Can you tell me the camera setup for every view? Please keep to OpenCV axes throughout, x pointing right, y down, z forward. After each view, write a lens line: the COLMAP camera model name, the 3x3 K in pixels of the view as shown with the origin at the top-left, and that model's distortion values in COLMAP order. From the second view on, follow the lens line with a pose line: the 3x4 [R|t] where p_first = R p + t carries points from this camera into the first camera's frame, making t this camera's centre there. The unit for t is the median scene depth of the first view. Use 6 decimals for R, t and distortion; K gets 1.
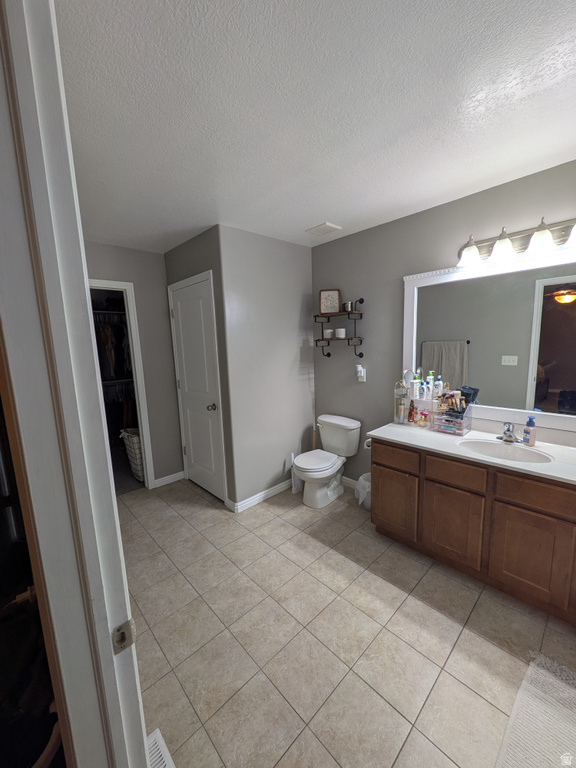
lens RADIAL K [[305.7, 0, 289.2], [0, 305.7, 382.2], [0, 0, 1]] dist [-0.000574, 0.000053]
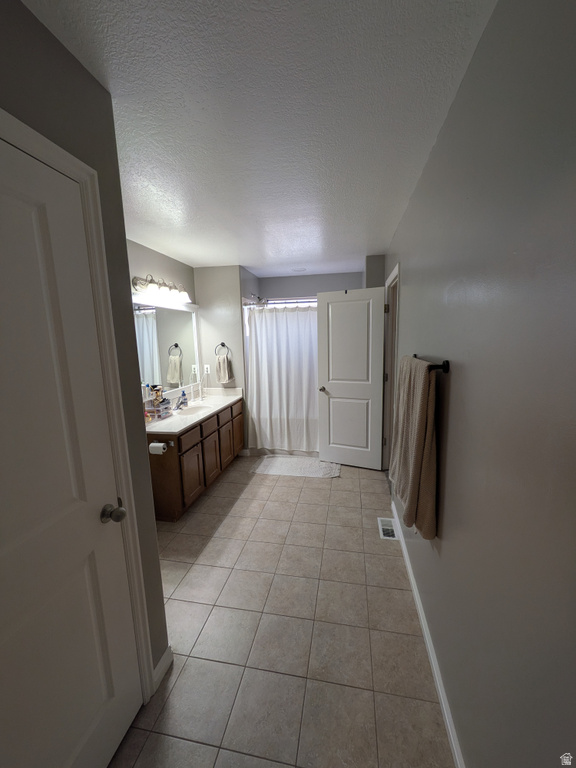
lens RADIAL K [[305.7, 0, 290.8], [0, 305.7, 388.2], [0, 0, 1]] dist [-0.000574, 0.000053]
pose [[-0.581911, -0.081316, 0.809177, -1.071898], [0.156447, 0.965211, 0.209504, -0.187206], [-0.798062, 0.248506, -0.548946, 1.543230]]
